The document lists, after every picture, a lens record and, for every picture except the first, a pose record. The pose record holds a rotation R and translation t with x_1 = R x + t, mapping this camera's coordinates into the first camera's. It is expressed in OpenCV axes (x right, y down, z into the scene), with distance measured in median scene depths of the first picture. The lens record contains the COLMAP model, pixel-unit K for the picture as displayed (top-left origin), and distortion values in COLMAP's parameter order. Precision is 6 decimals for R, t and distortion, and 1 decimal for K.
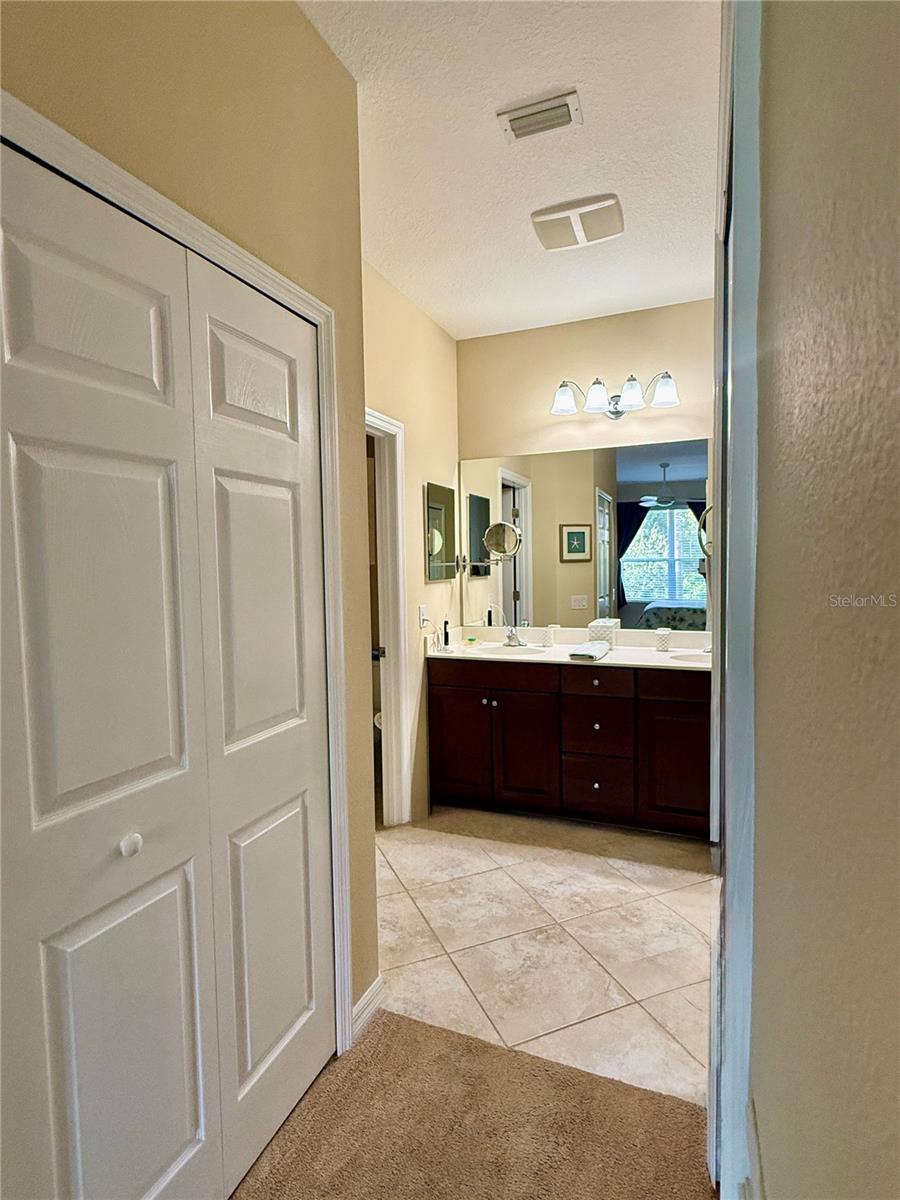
lens RADIAL K [[599.0, 0, 448.6], [0, 599.0, 600.7], [0, 0, 1]] dist [0.005999, -0.002042]
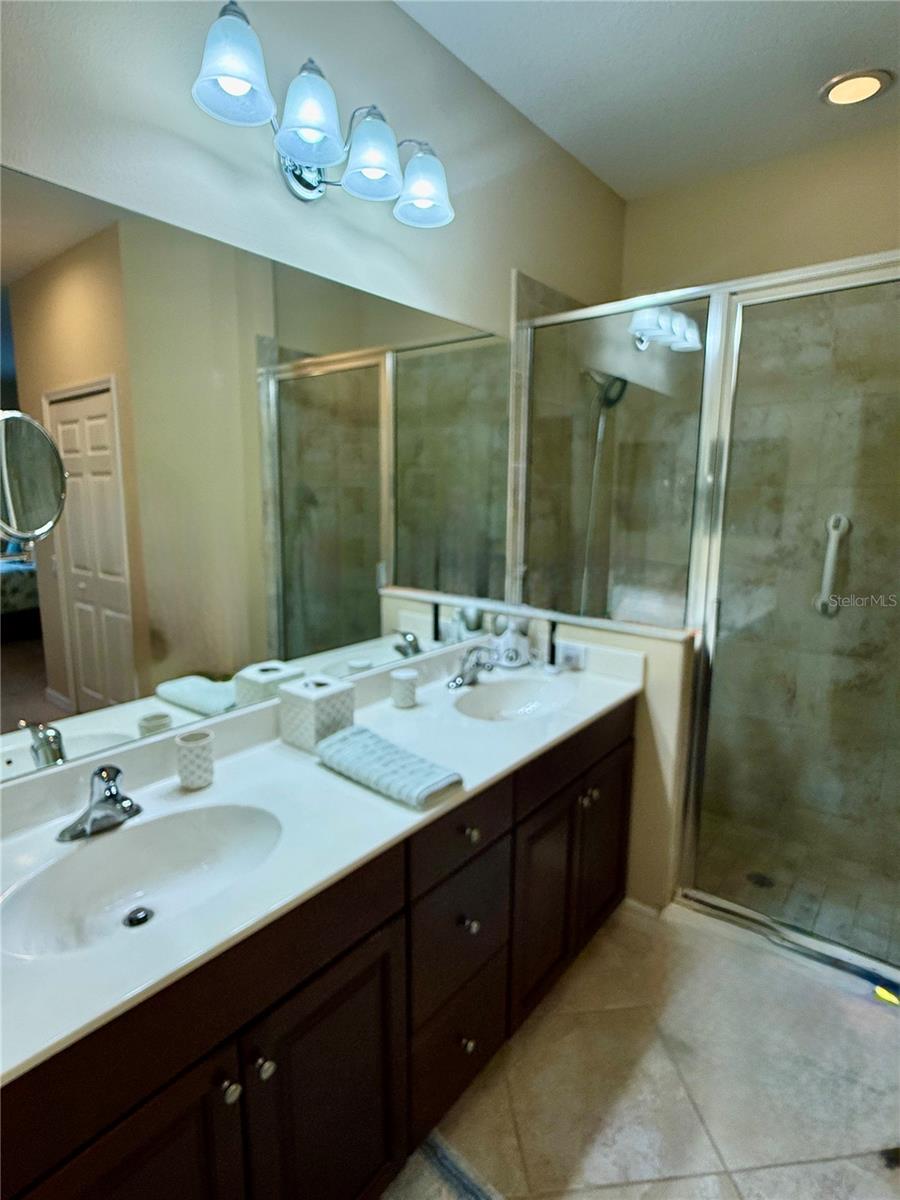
lens RADIAL K [[624.6, 0, 448.2], [0, 624.6, 594.7], [0, 0, 1]] dist [0.002993, 0.001227]
pose [[0.280020, -0.142383, 0.949377, -0.163089], [0.049496, 0.989766, 0.133842, -0.095716], [-0.958717, 0.009512, 0.284201, 0.898176]]
